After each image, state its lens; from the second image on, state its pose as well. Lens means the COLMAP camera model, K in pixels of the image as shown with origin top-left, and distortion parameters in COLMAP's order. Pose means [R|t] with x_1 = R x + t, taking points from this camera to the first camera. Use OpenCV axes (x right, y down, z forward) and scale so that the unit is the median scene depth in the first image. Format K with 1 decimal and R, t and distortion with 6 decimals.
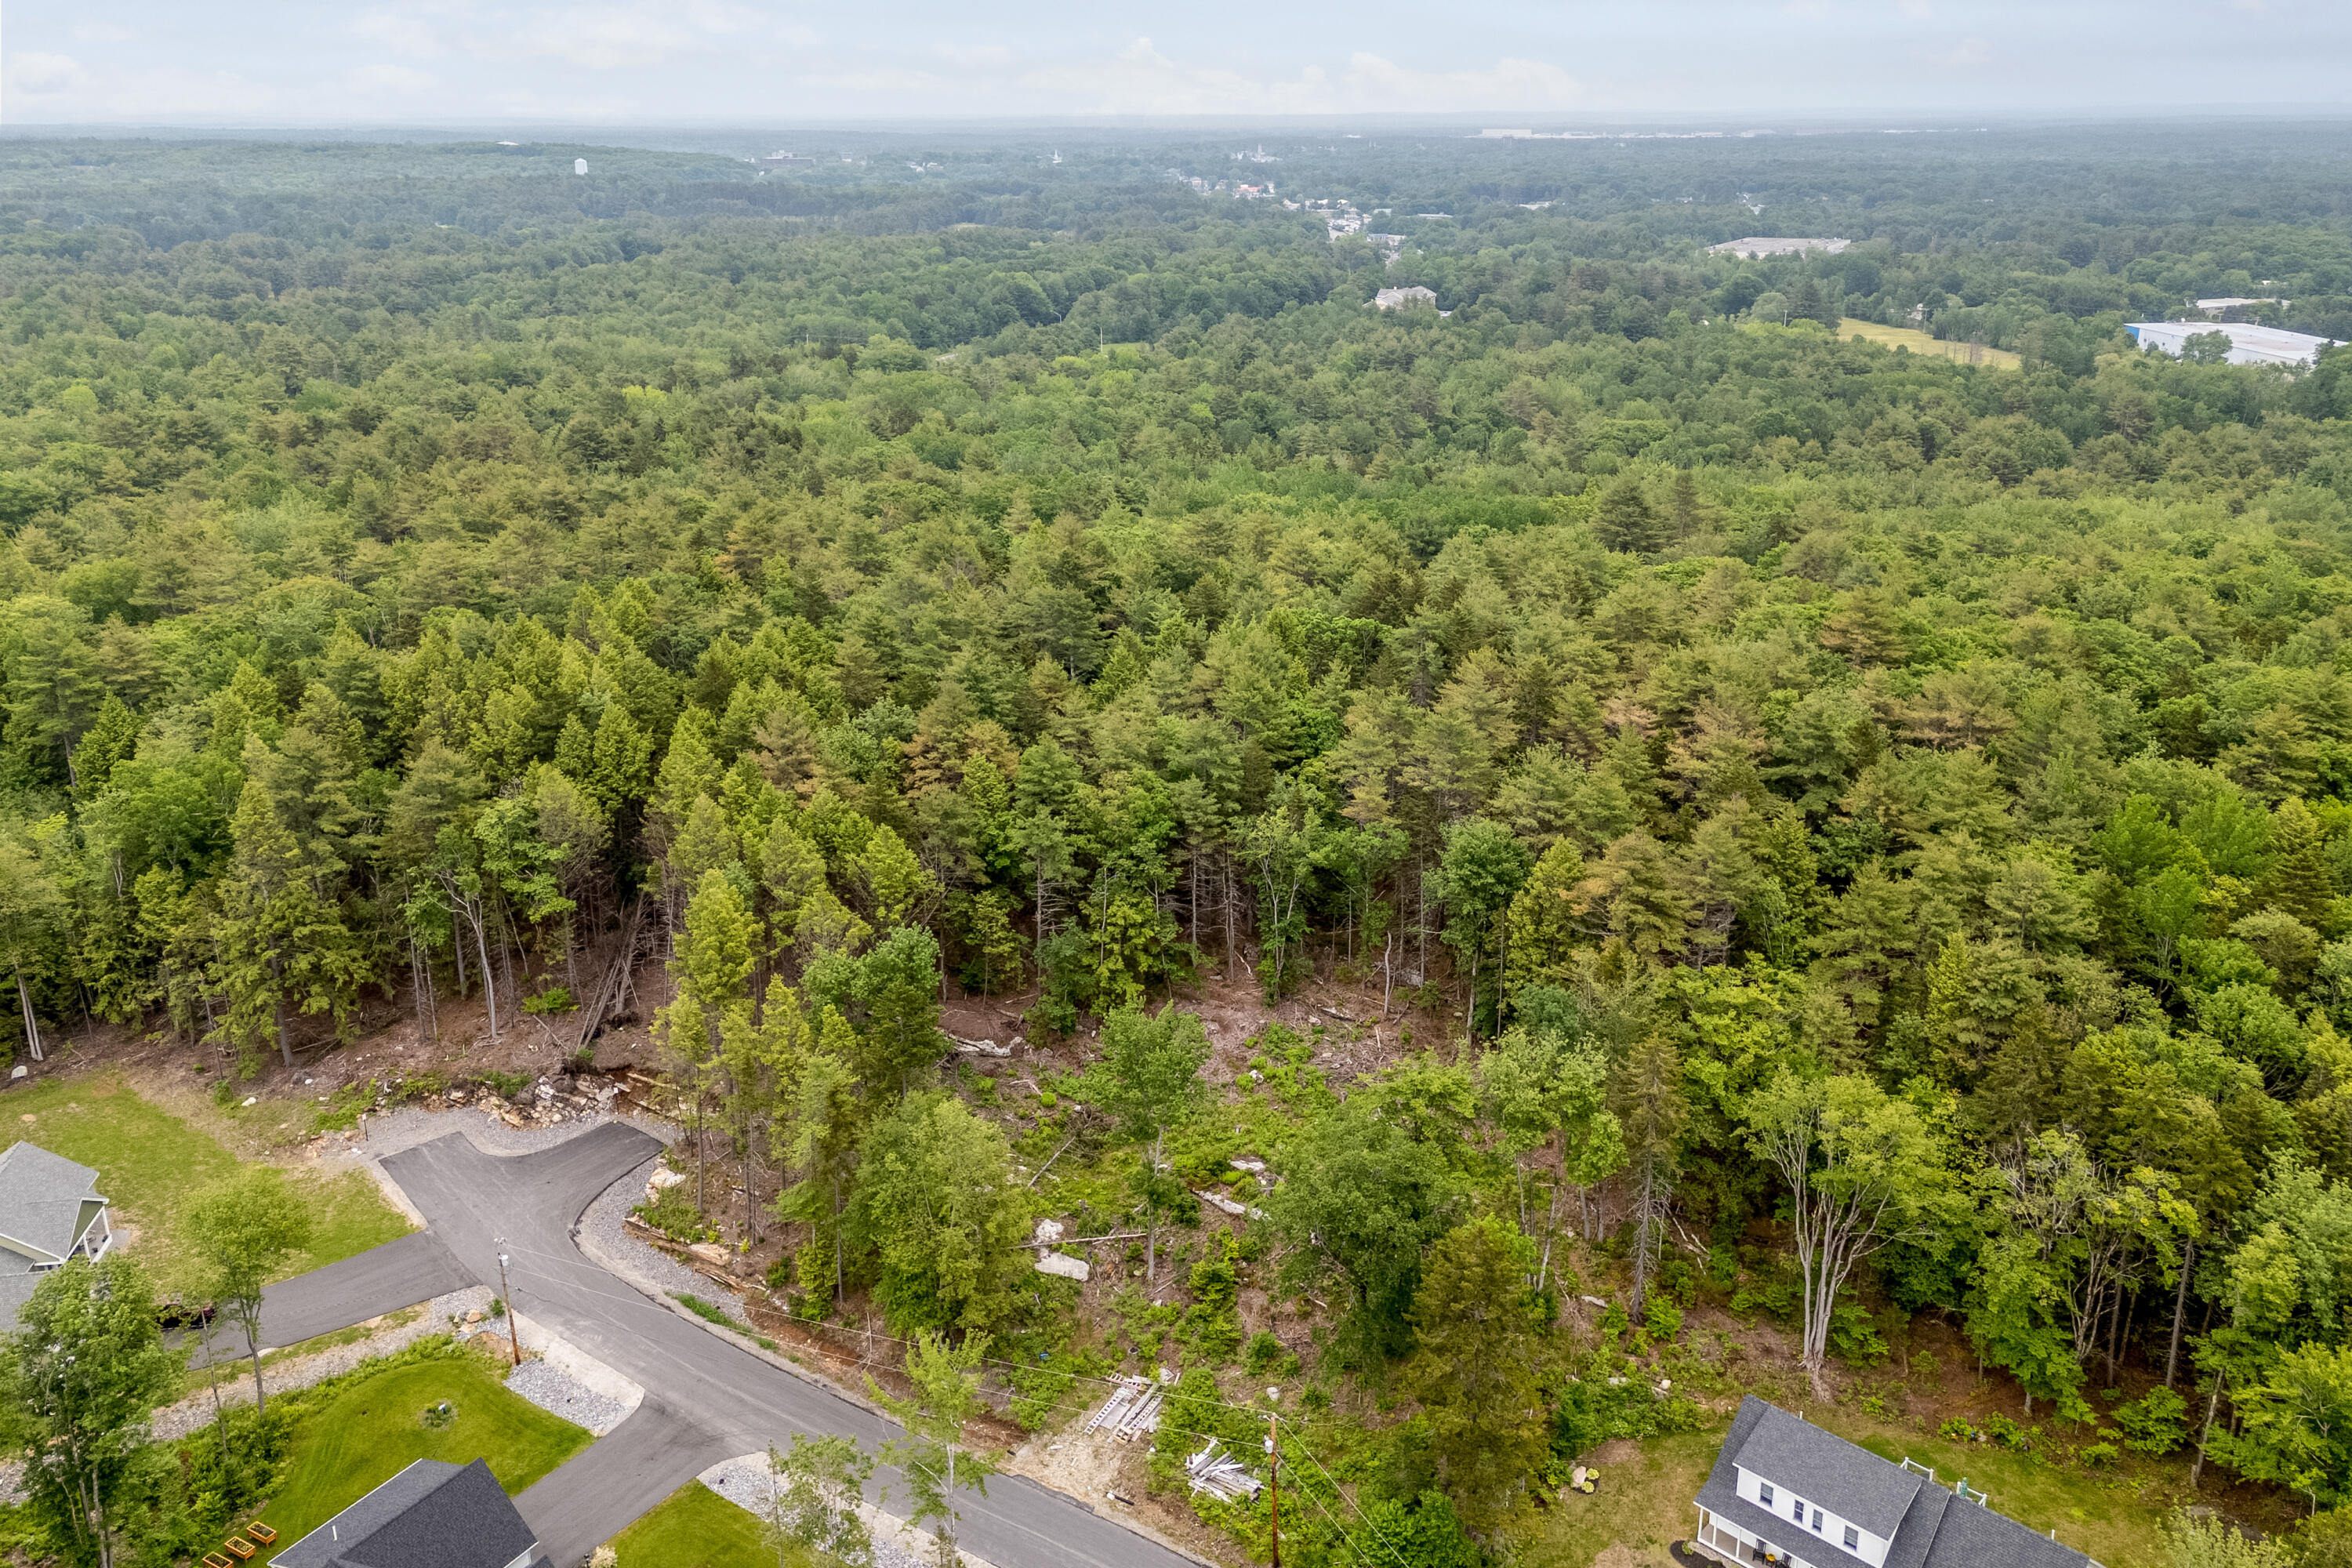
lens RADIAL K [[1691.8, 0, 1176.0], [0, 1691.8, 784.0], [0, 0, 1]] dist [0.064955, -0.047809]
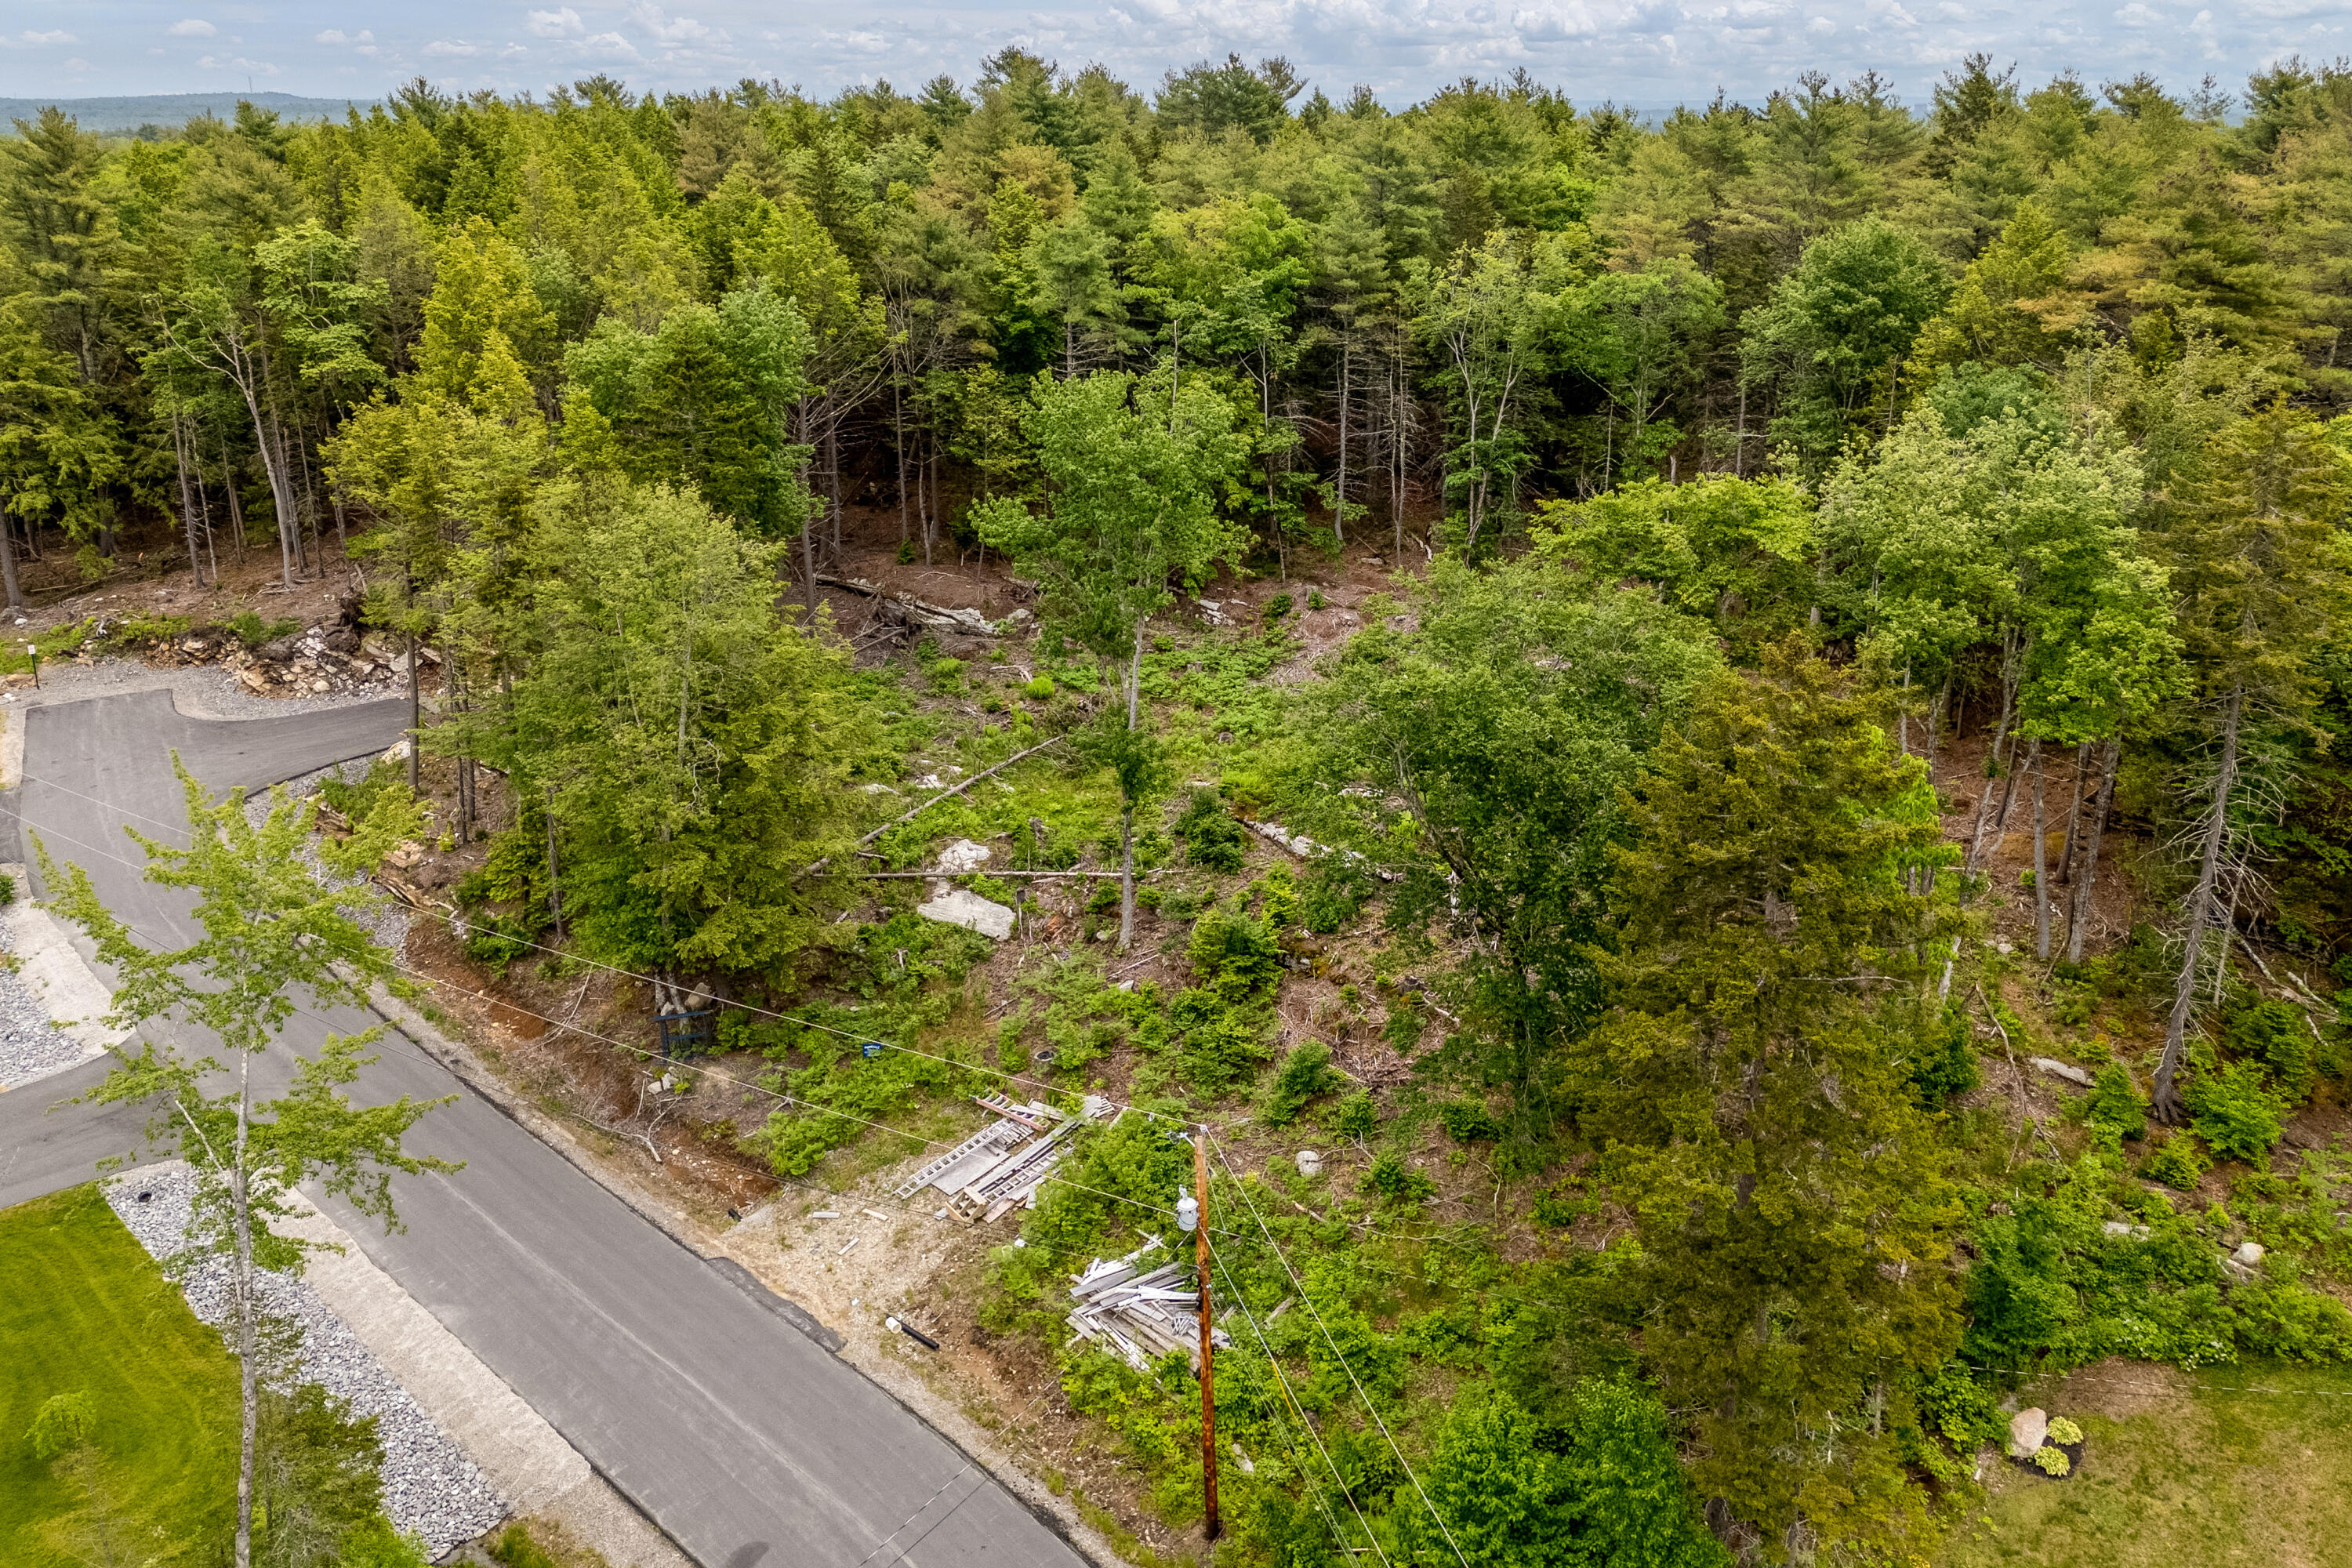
lens RADIAL K [[1763.5, 0, 1181.6], [0, 1763.5, 657.9], [0, 0, 1]] dist [0.068757, -0.043914]
pose [[0.981642, 0.061595, -0.180512, 0.095477], [-0.066665, 0.997530, -0.022146, 0.220135], [0.178702, 0.033773, 0.983323, 0.487774]]
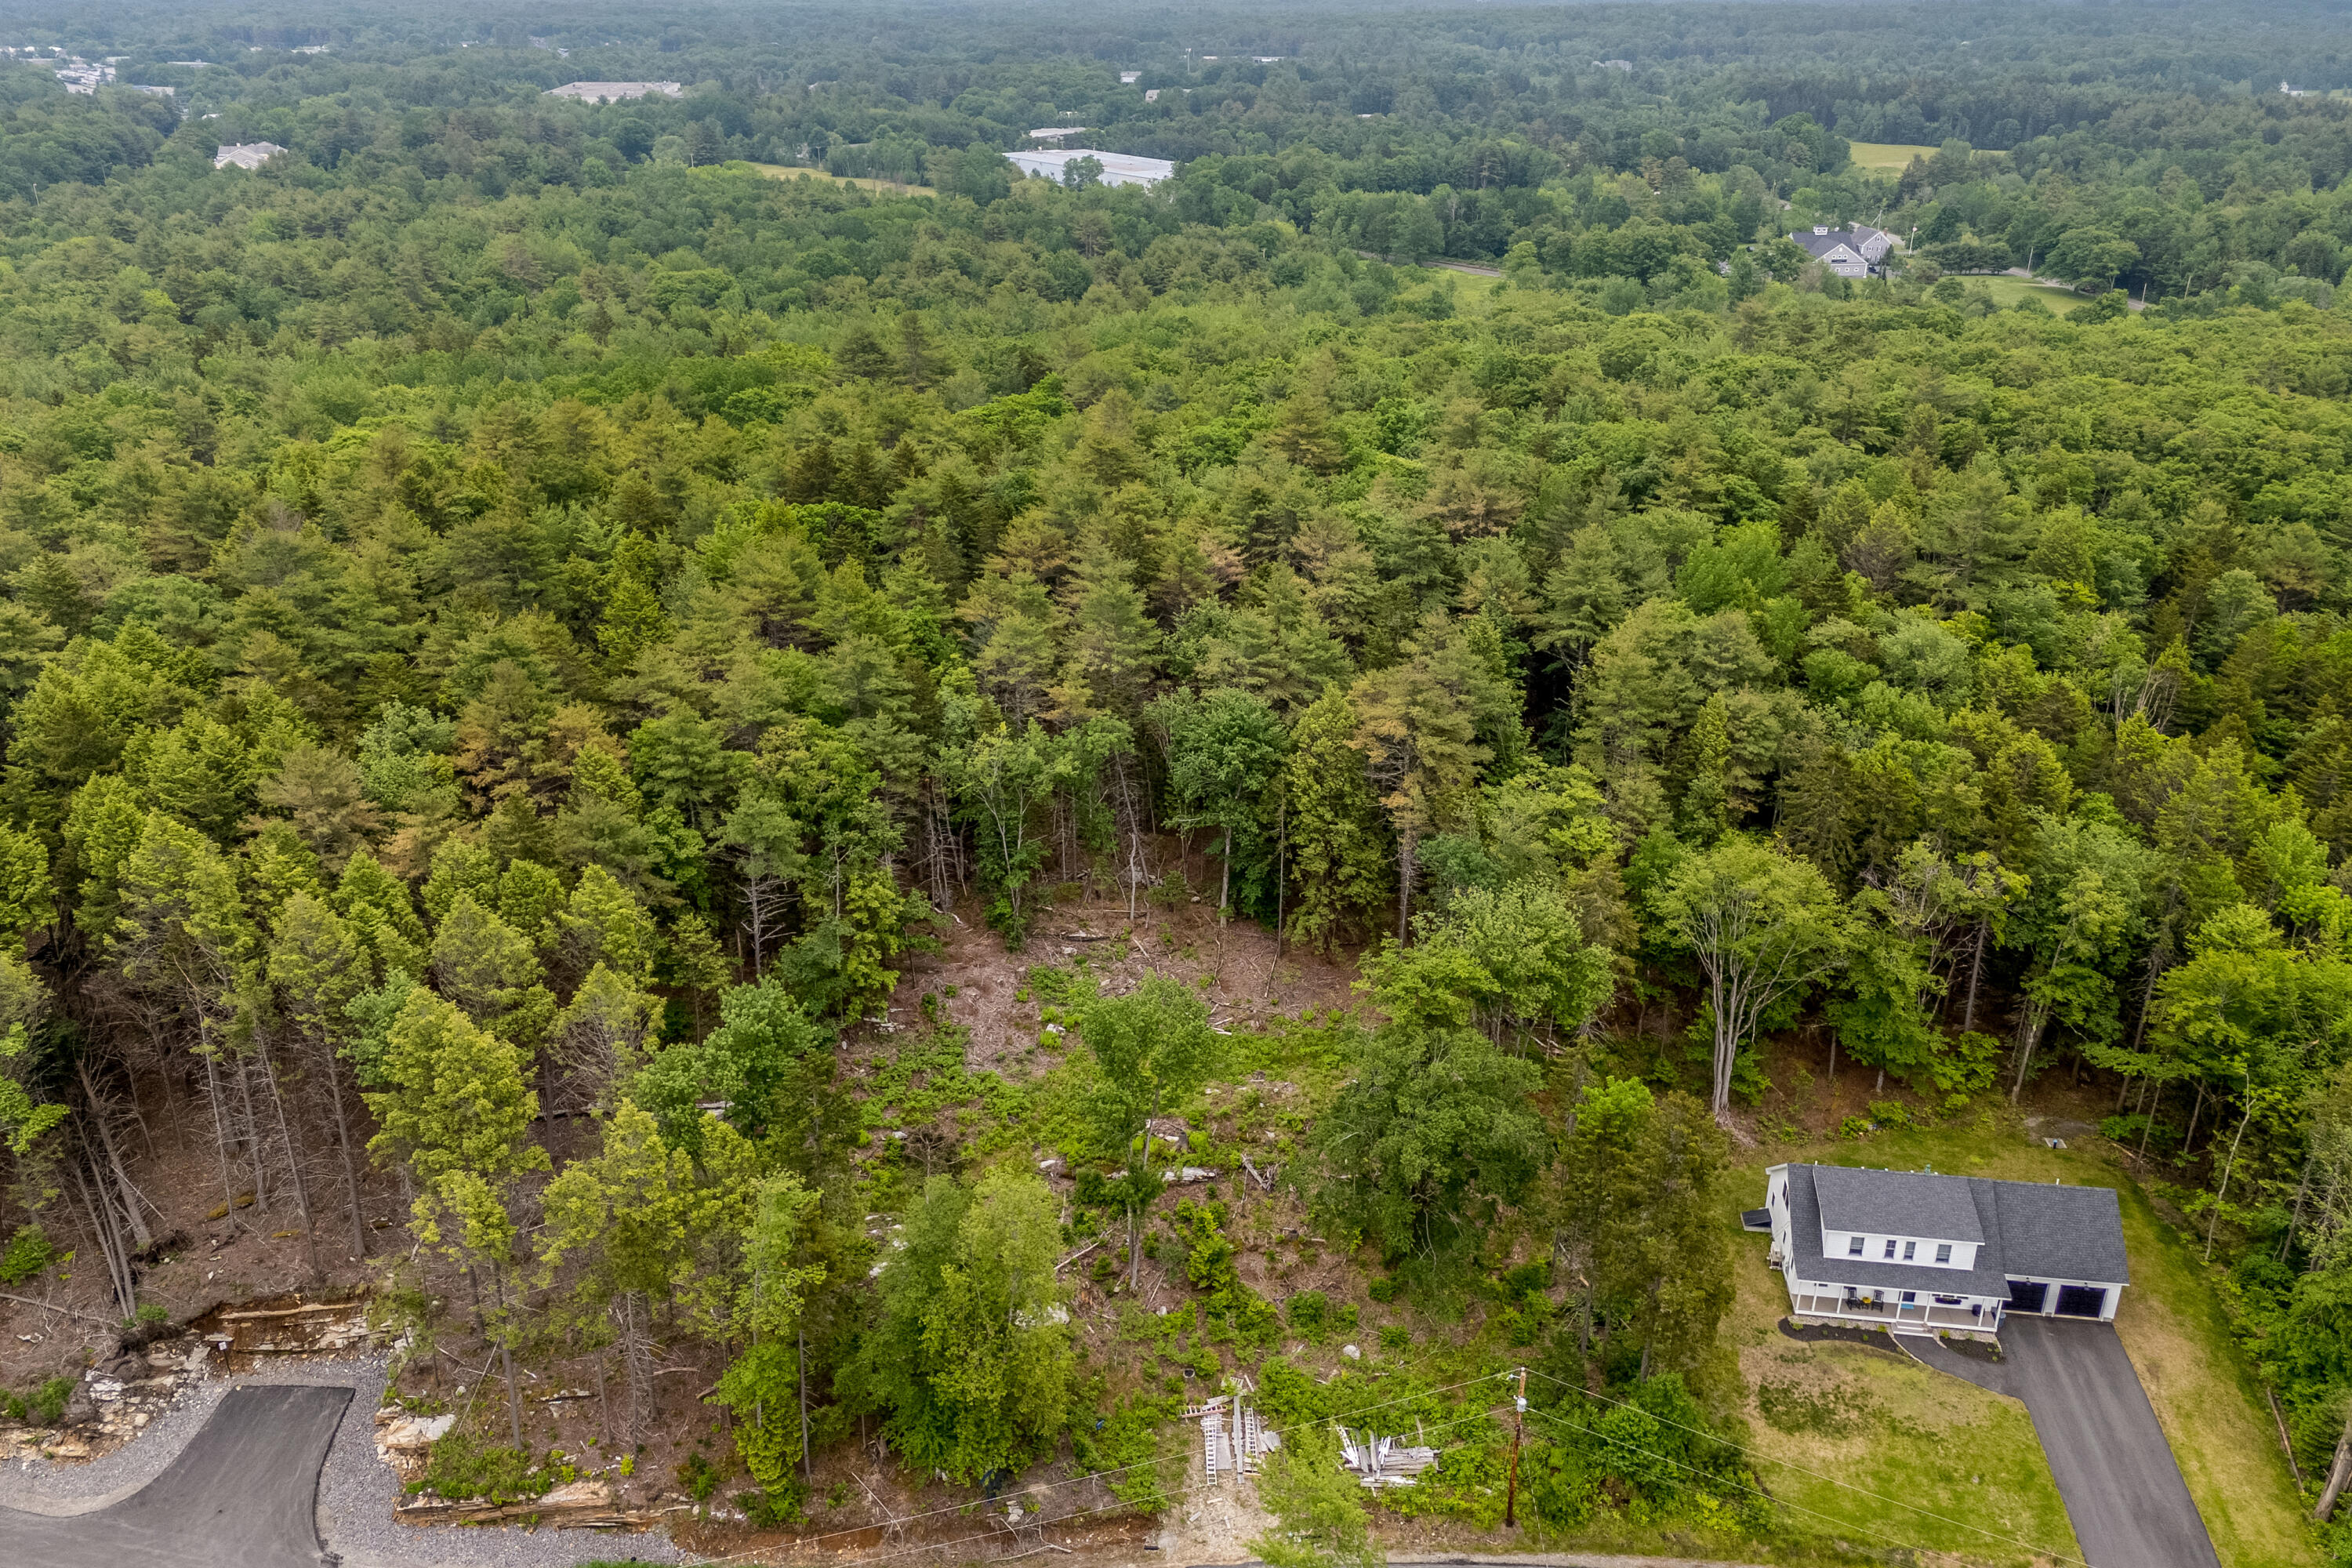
lens RADIAL K [[1691.8, 0, 1176.0], [0, 1691.8, 784.0], [0, 0, 1]] dist [0.064955, -0.047809]
pose [[0.829653, -0.239516, 0.504290, -0.380212], [0.198048, 0.970814, 0.135268, -0.069670], [-0.521971, -0.012352, 0.852874, 0.269457]]
